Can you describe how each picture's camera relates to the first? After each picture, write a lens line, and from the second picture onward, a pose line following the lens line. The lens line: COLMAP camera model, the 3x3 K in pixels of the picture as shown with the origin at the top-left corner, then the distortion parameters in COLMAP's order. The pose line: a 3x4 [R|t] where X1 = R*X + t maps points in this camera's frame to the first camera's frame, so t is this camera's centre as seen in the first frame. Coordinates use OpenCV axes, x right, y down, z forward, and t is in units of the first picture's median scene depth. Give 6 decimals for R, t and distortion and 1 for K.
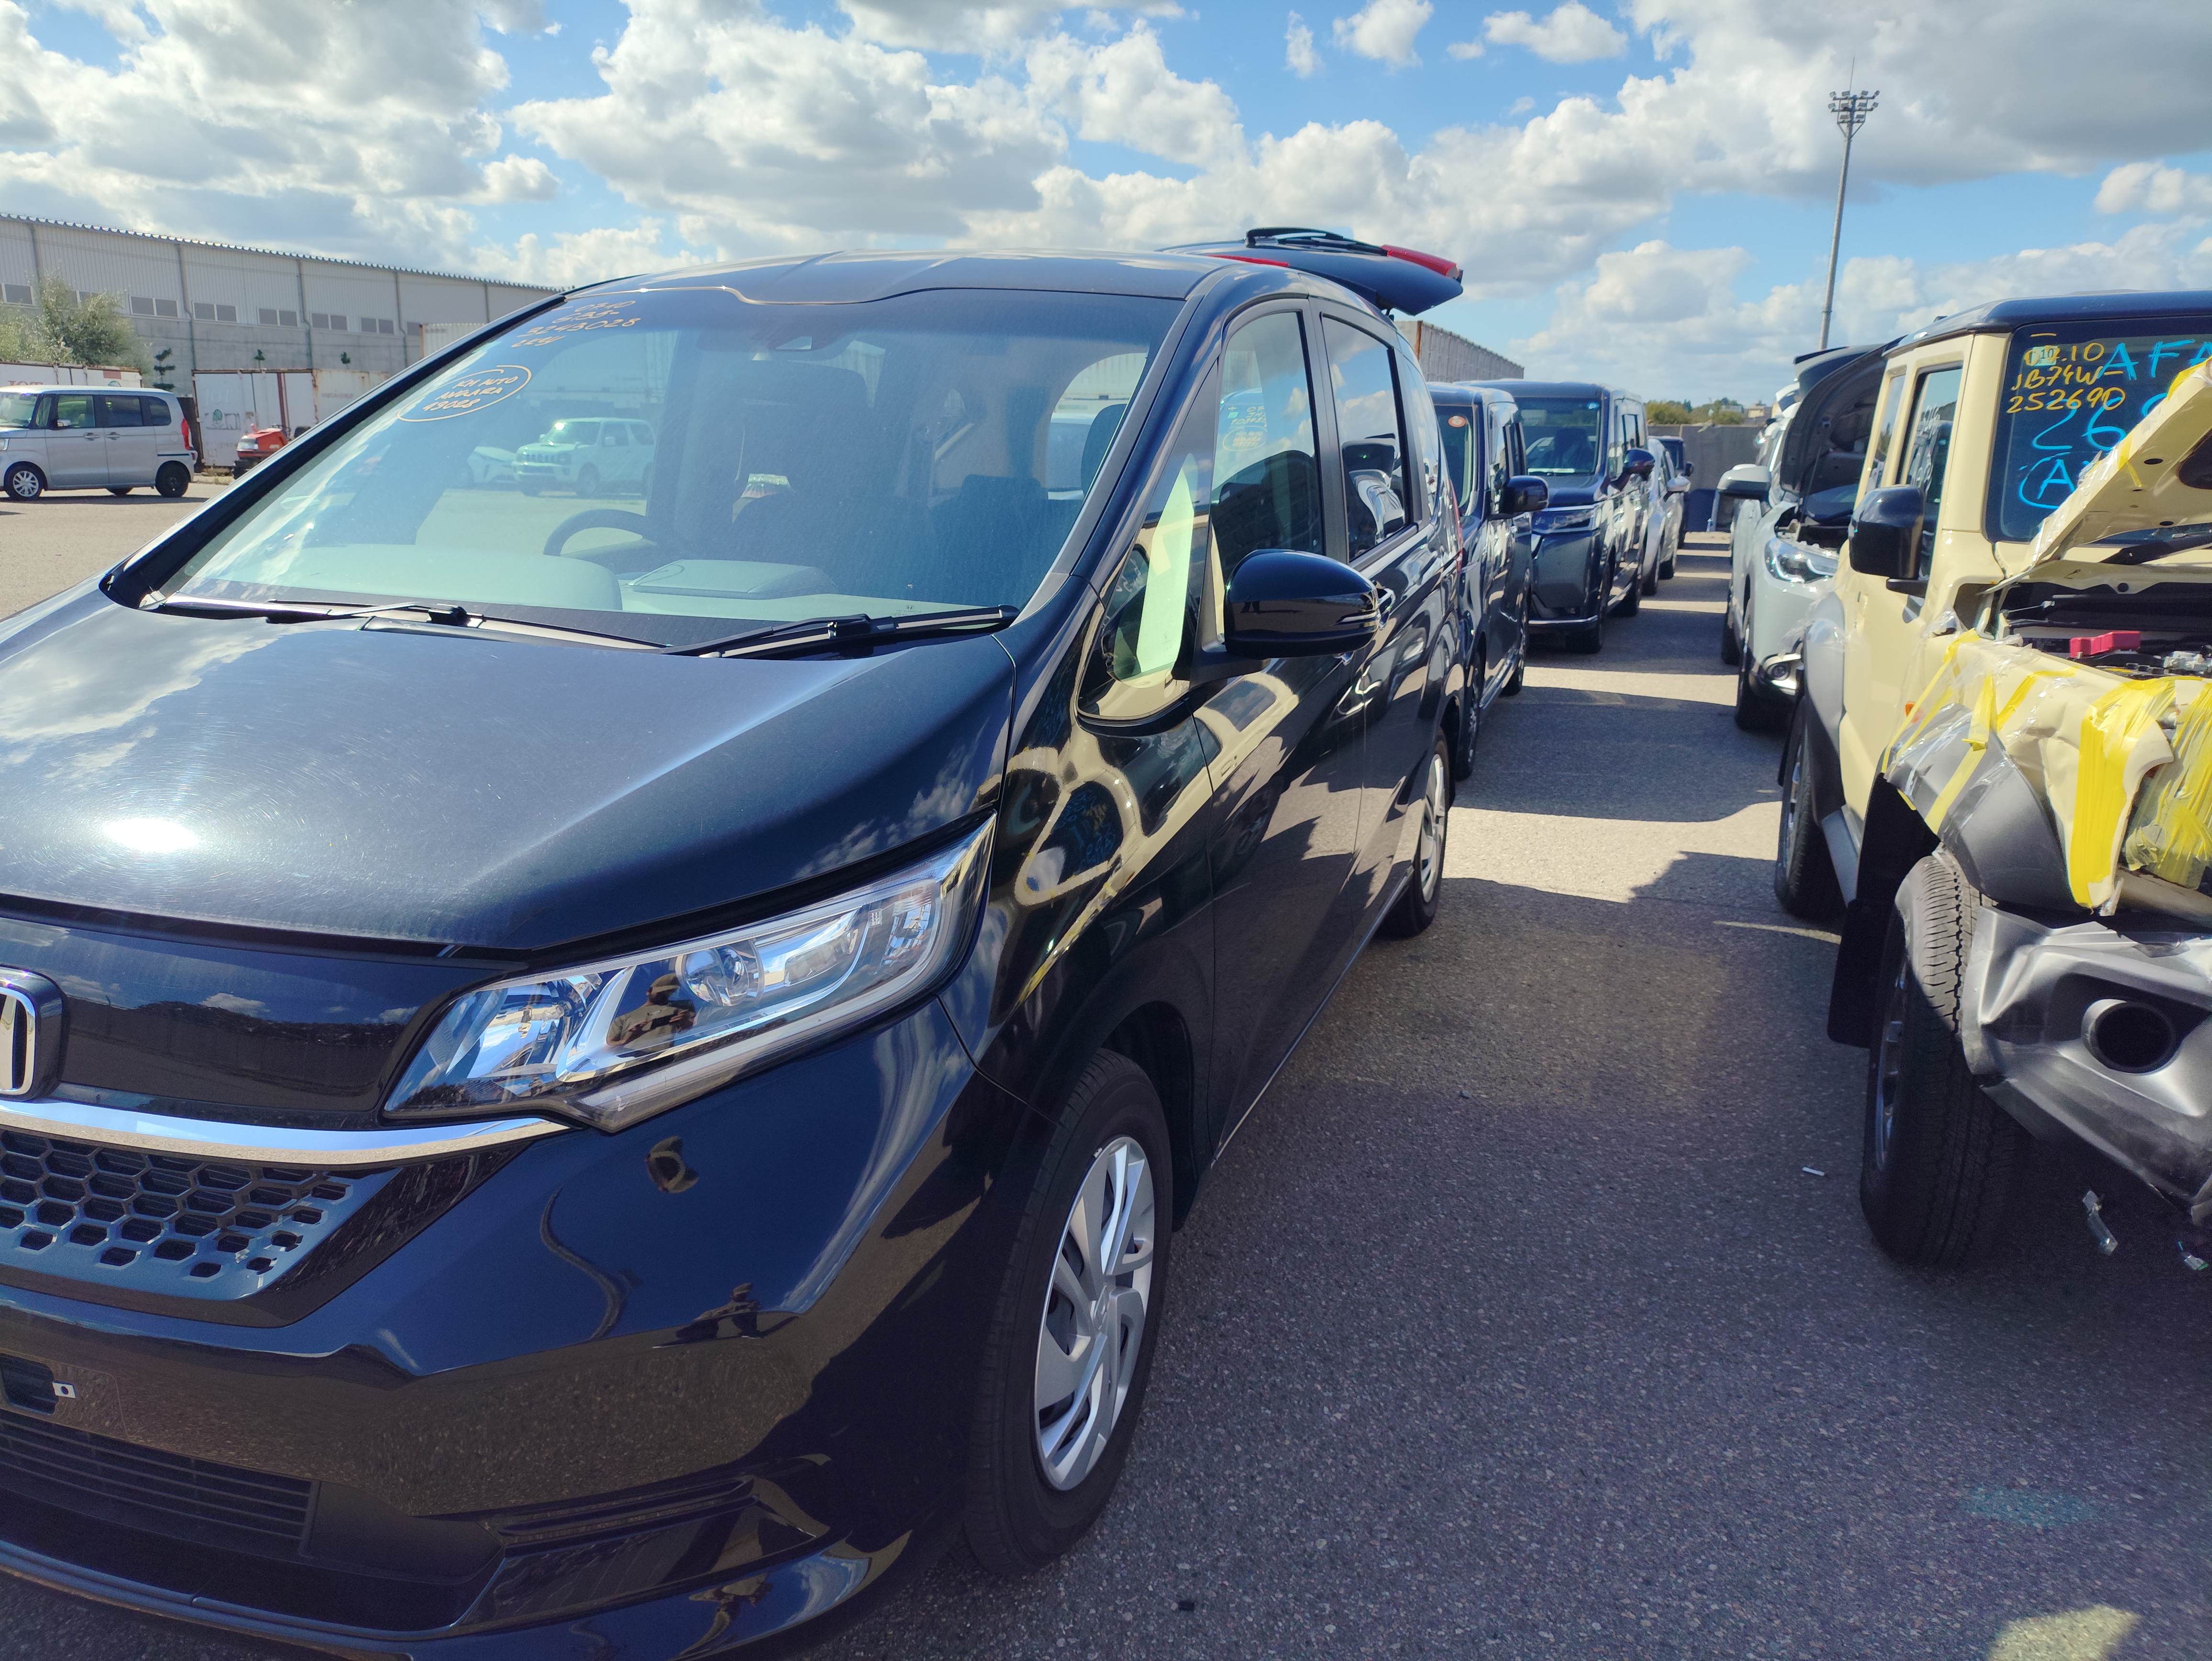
lens RADIAL K [[1679.8, 0, 1106.0], [0, 1679.8, 830.5], [0, 0, 1]] dist [-0.079998, 0.073346]
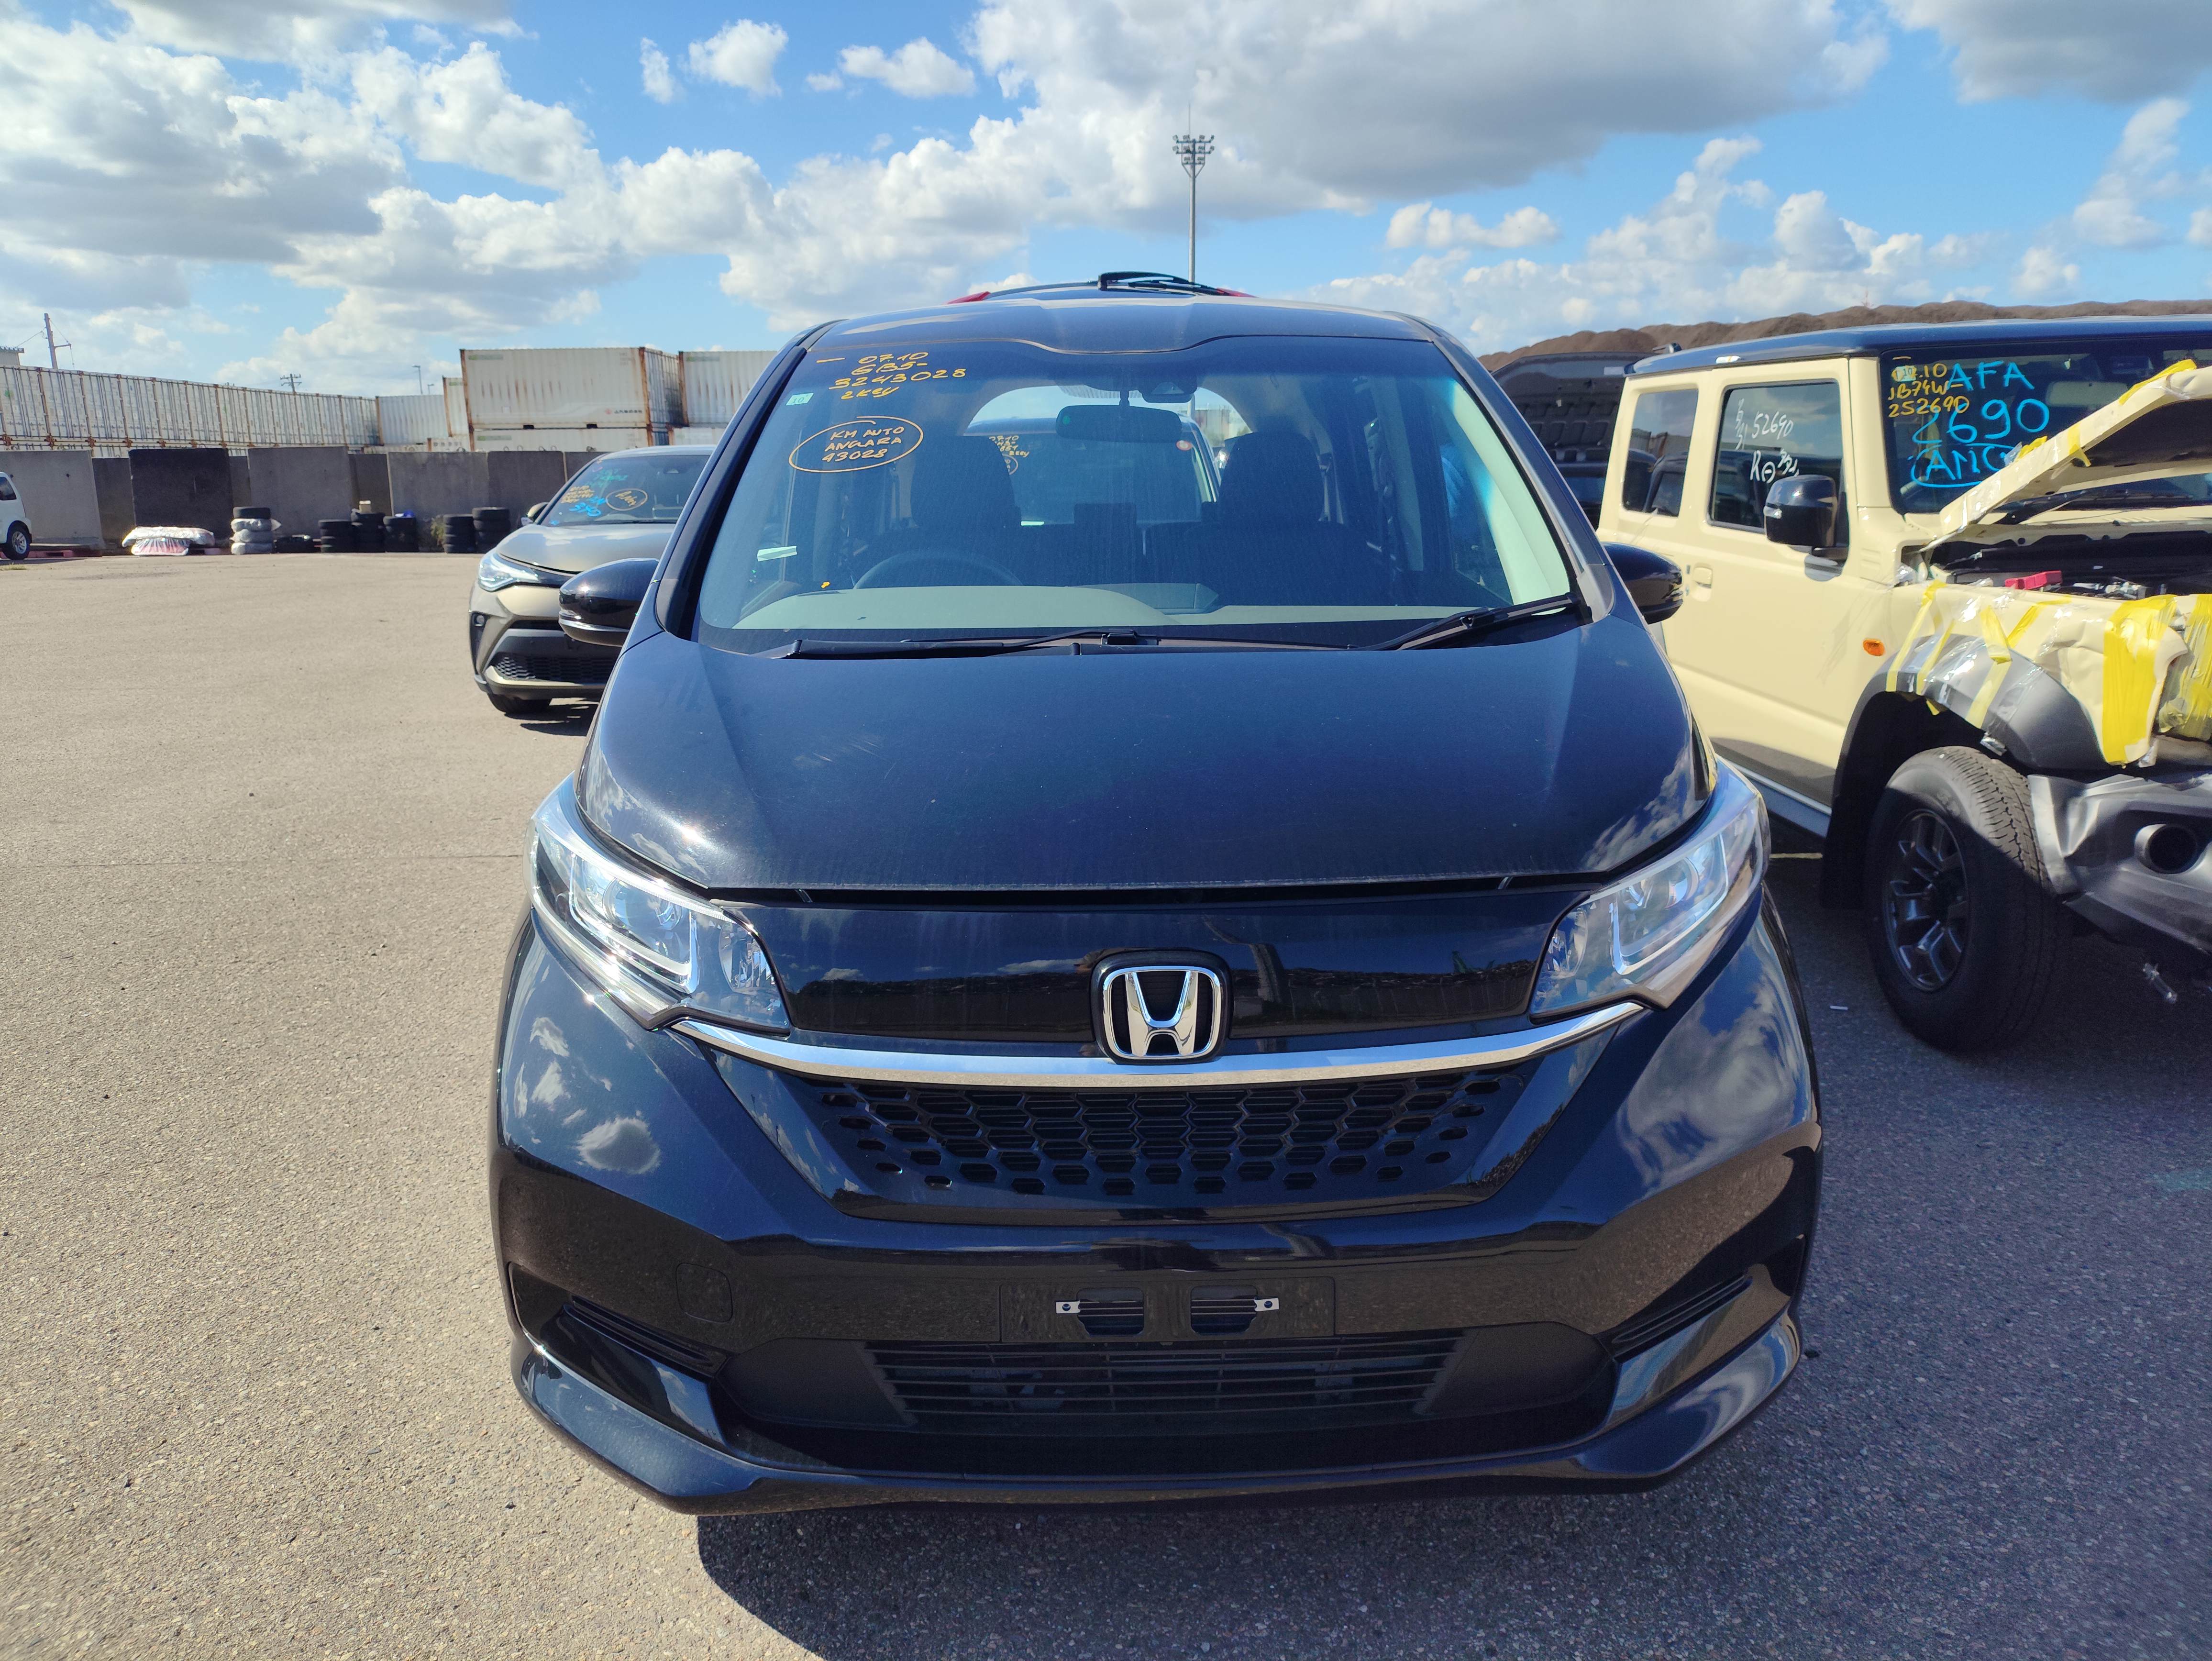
lens RADIAL K [[1651.2, 0, 1106.0], [0, 1651.2, 830.5], [0, 0, 1]] dist [0.058252, -0.088697]
pose [[0.930320, -0.110824, 0.349604, -0.367373], [0.116702, 0.993158, 0.004278, -0.002148], [-0.347686, 0.036819, 0.936888, -0.015601]]
